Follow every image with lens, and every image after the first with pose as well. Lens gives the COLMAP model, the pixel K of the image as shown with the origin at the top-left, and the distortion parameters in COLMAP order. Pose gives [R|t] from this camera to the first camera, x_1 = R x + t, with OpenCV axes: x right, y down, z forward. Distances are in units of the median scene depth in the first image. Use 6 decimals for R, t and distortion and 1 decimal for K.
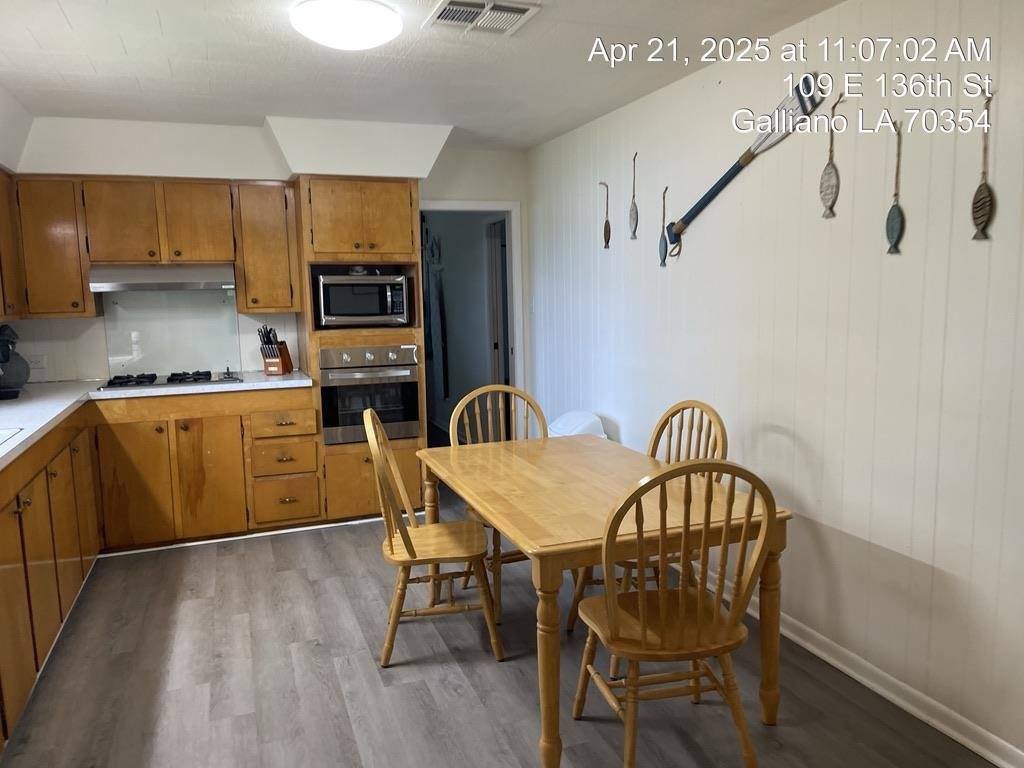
lens RADIAL K [[765.1, 0, 512.0], [0, 765.1, 384.0], [0, 0, 1]] dist [0.078399, -0.104520]
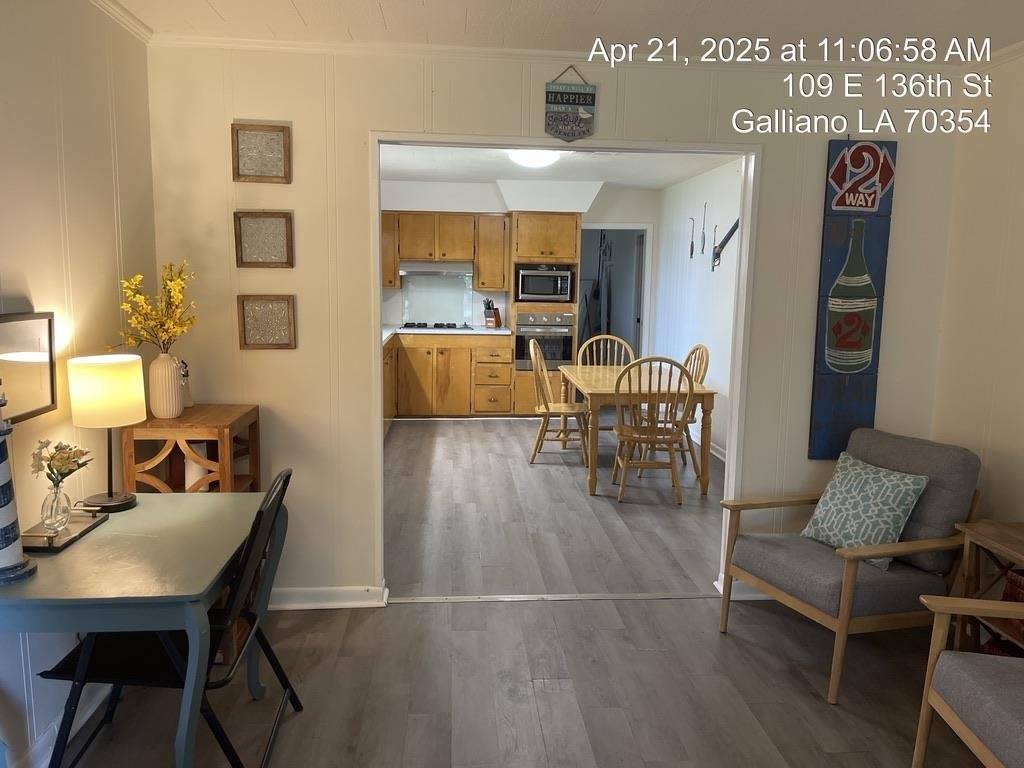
lens RADIAL K [[765.1, 0, 512.0], [0, 765.1, 384.0], [0, 0, 1]] dist [0.078399, -0.104520]
pose [[0.960633, 0.074113, -0.267753, 0.206864], [-0.070318, 0.997242, 0.023751, 0.071984], [0.268775, -0.003989, 0.963195, -0.641054]]
